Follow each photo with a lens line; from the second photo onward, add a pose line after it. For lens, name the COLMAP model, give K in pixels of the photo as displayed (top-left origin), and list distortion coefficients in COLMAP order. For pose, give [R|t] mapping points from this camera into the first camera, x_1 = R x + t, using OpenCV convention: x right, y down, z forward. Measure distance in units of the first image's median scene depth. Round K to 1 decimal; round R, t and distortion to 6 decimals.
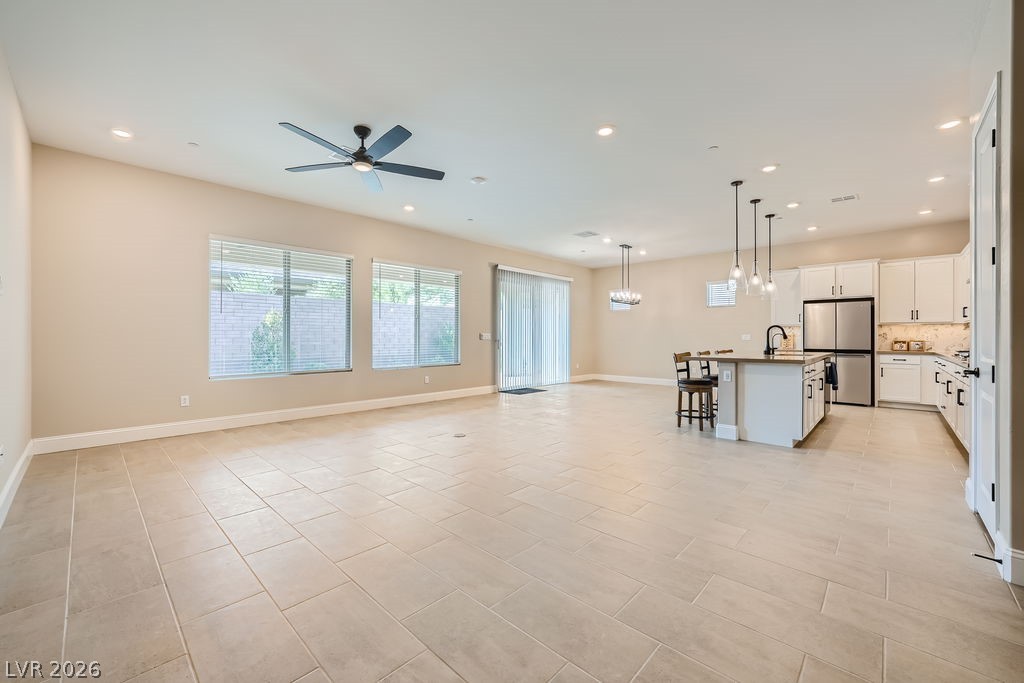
lens RADIAL K [[408.2, 0, 503.5], [0, 408.2, 336.0], [0, 0, 1]] dist [-0.006178, 0.001628]
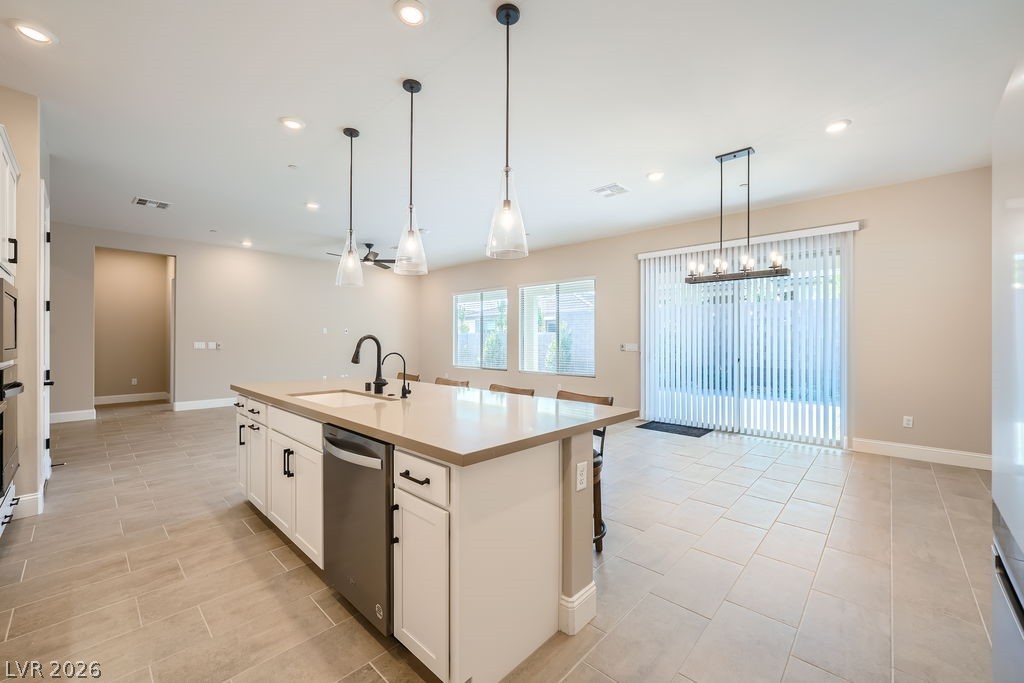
lens RADIAL K [[408.2, 0, 514.1], [0, 408.2, 338.8], [0, 0, 1]] dist [-0.006178, 0.001628]
pose [[0.011067, -0.000734, -0.999938, 0.907969], [0.001689, 0.999998, -0.000715, -0.017059], [0.999937, -0.001681, 0.011068, 0.910478]]
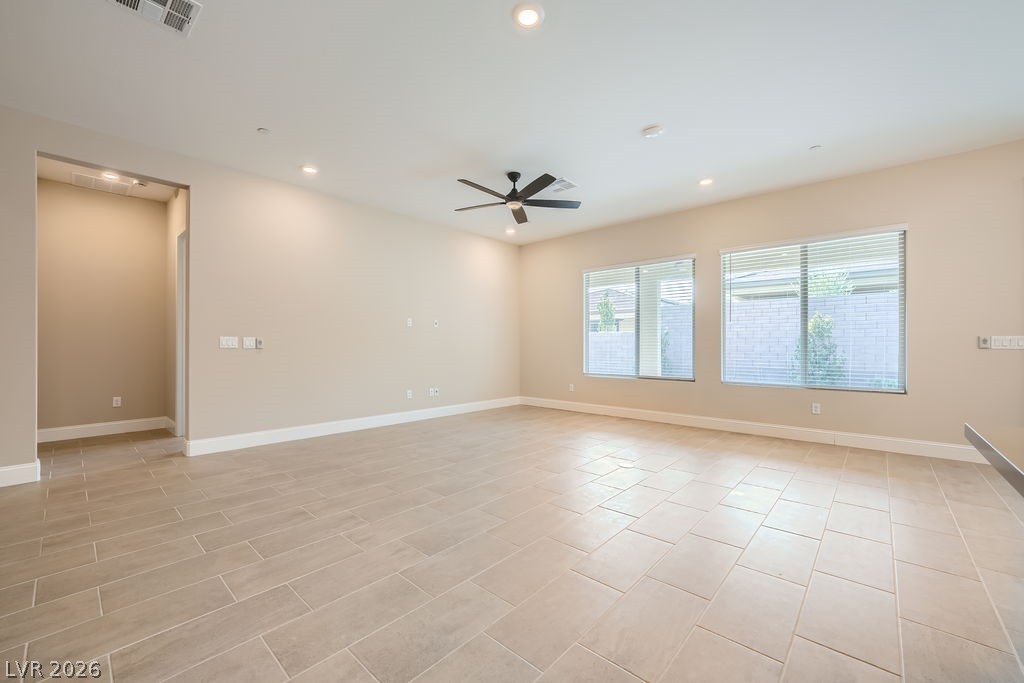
lens RADIAL K [[408.2, 0, 508.3], [0, 408.2, 344.5], [0, 0, 1]] dist [-0.006178, 0.001628]
pose [[0.024372, -0.001184, -0.999702, 0.473716], [0.002089, 0.999997, -0.001134, 0.003360], [0.999701, -0.002061, 0.024375, 0.515766]]
